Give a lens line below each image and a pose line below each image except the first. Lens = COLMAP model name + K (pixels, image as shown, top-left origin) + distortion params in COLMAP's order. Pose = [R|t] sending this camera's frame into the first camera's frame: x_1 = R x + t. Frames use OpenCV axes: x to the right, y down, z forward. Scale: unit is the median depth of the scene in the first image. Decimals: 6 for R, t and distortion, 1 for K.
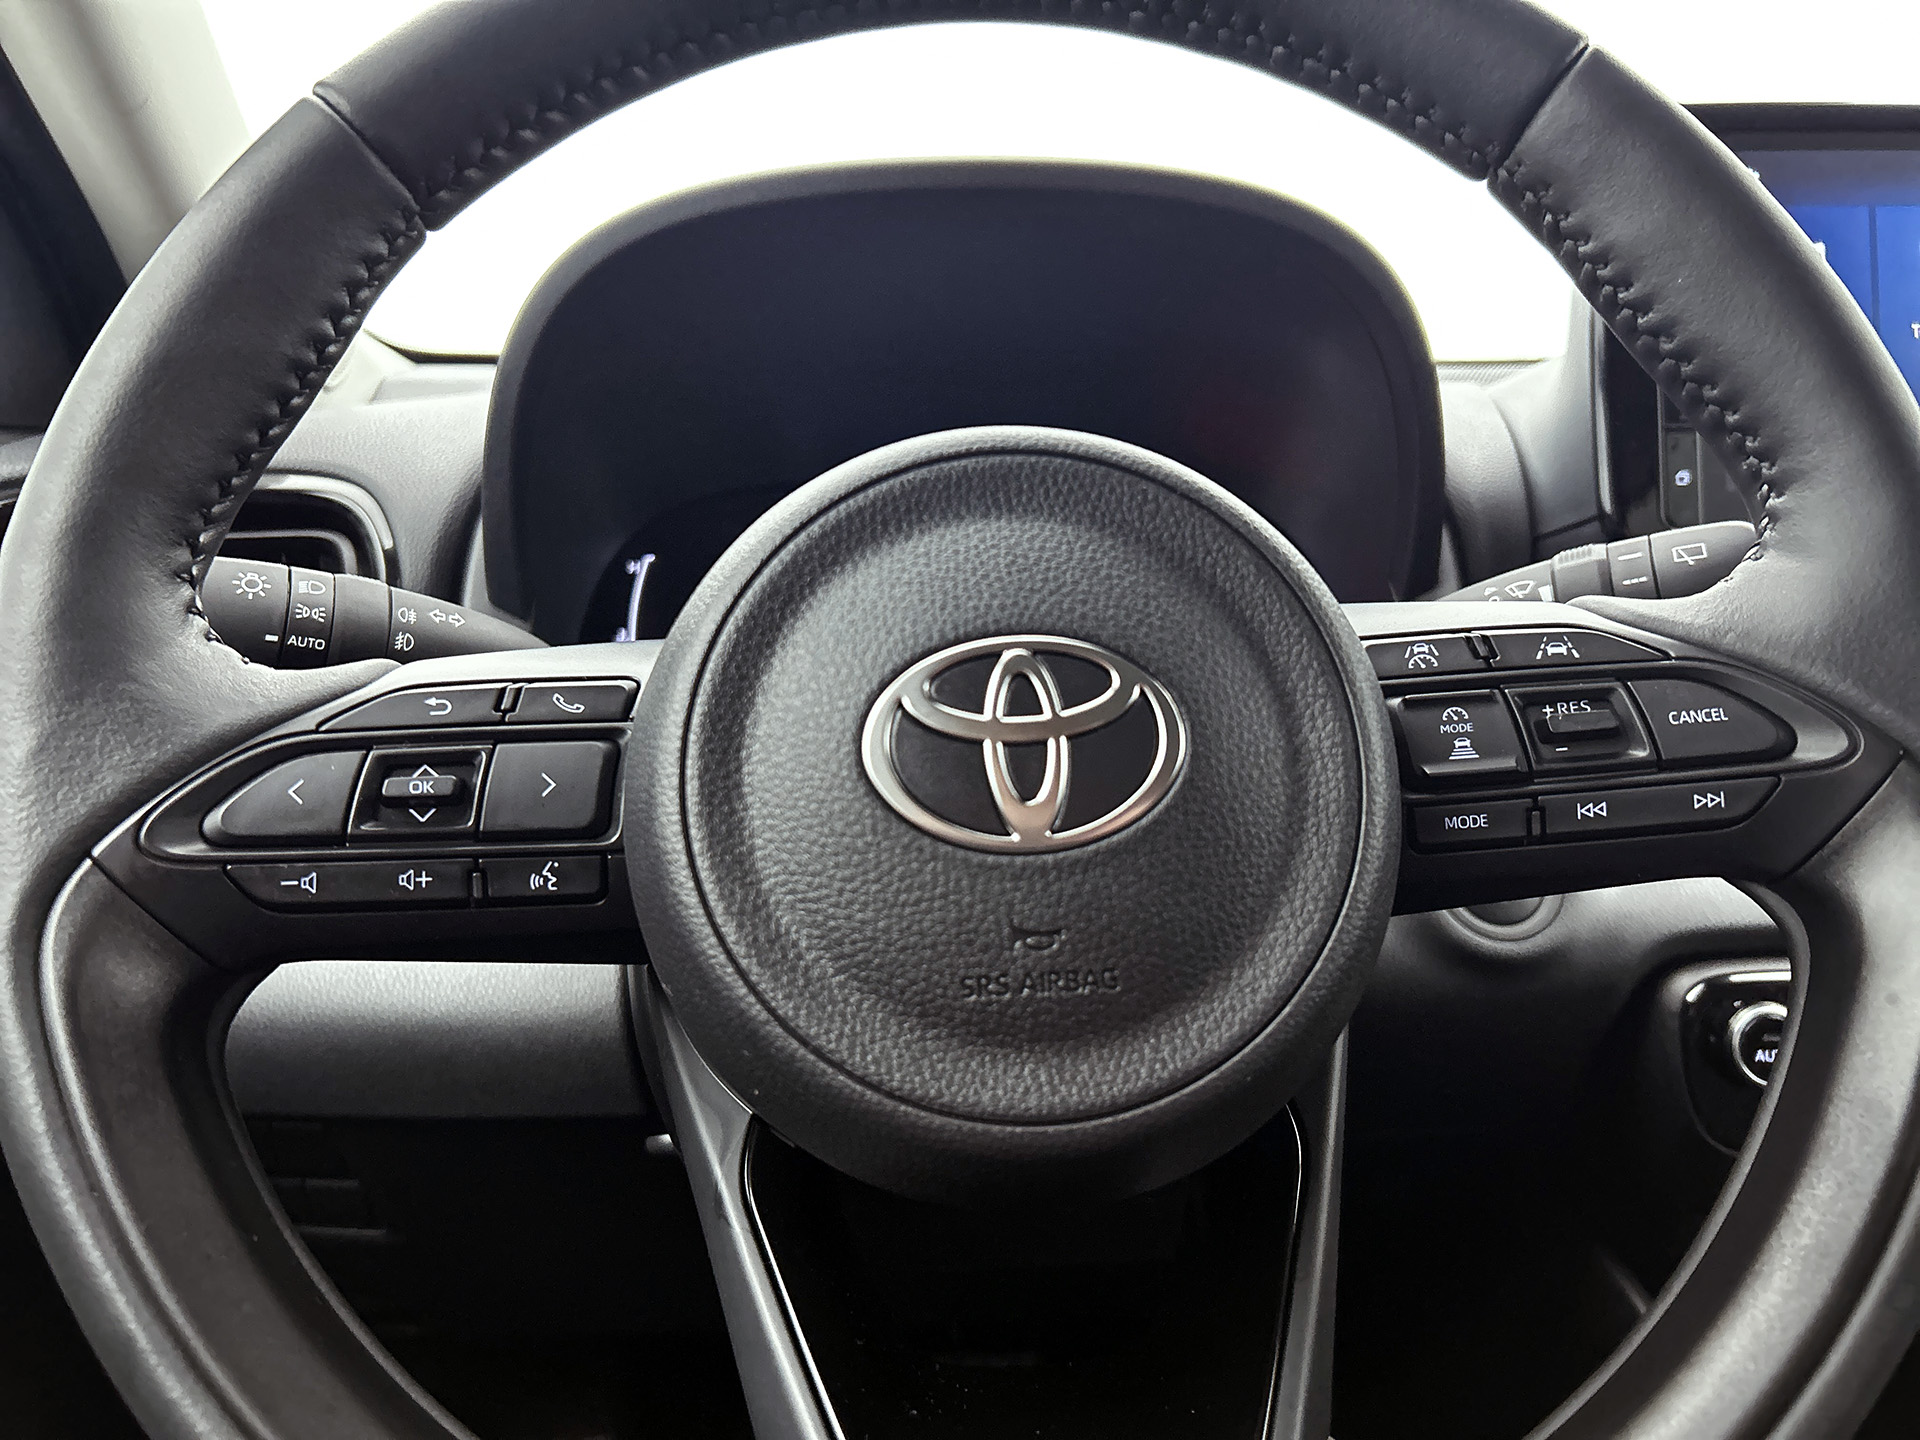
lens RADIAL K [[1459.5, 0, 969.6], [0, 1459.5, 723.4], [0, 0, 1]] dist [0.003283, 0.004863]
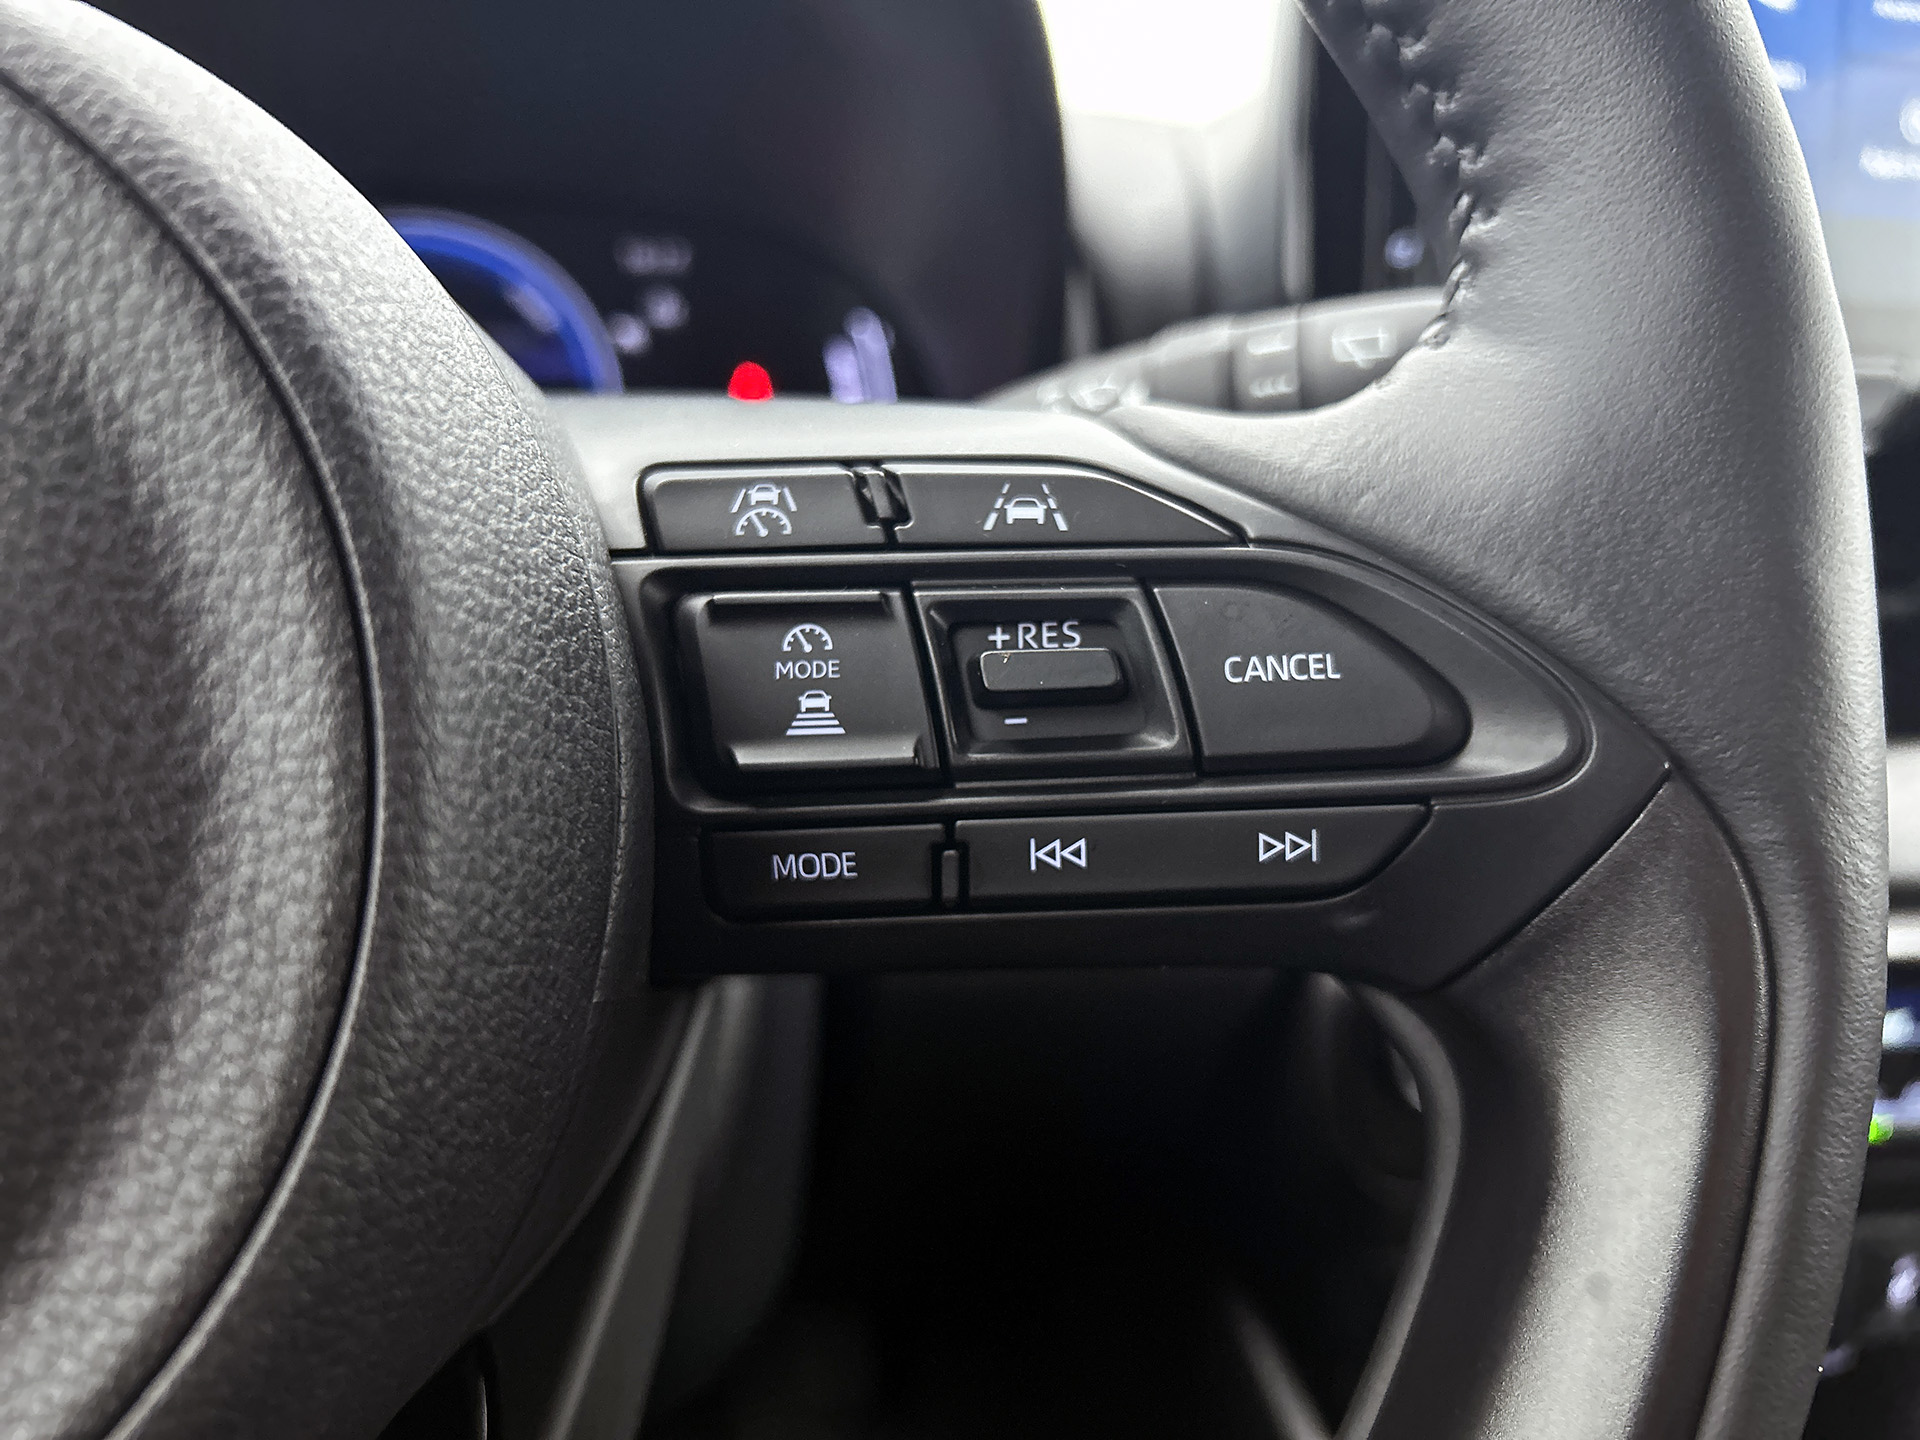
lens RADIAL K [[1522.0, 0, 973.4], [0, 1522.0, 701.4], [0, 0, 1]] dist [0.031160, -0.022072]
pose [[0.987823, 0.026997, 0.153219, 0.318575], [-0.043776, 0.993272, 0.107216, -0.042456], [-0.149293, -0.112617, 0.982359, 0.517272]]
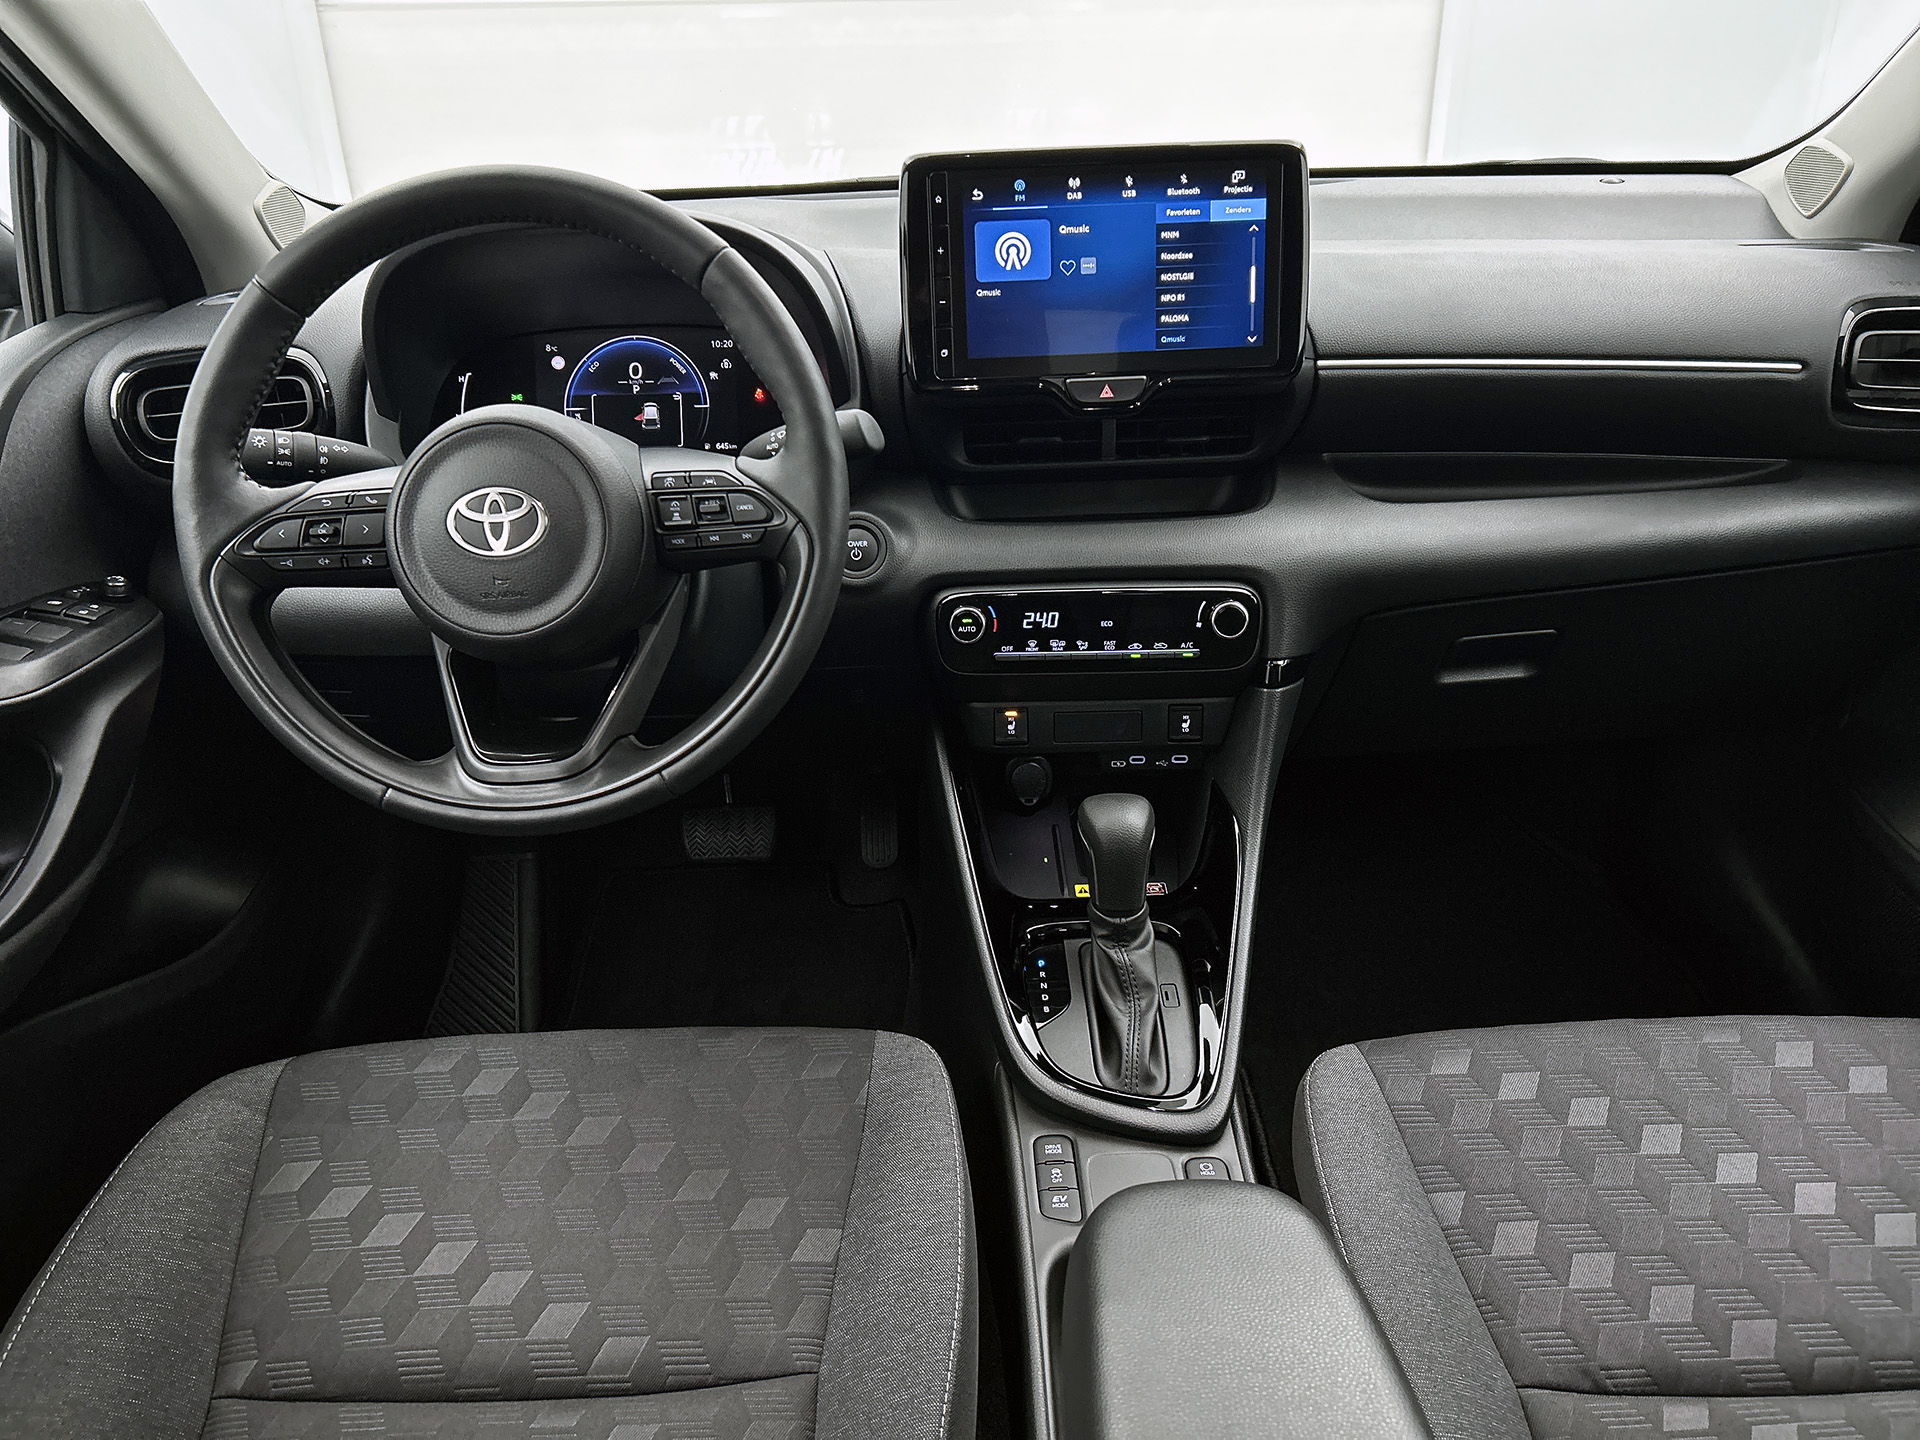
lens RADIAL K [[1459.5, 0, 966.7], [0, 1459.5, 721.3], [0, 0, 1]] dist [0.003283, 0.004863]
pose [[0.999407, 0.005648, -0.033982, 1.036269], [0.003257, 0.966557, 0.256432, -0.338420], [0.034293, -0.256391, 0.965965, -1.928399]]
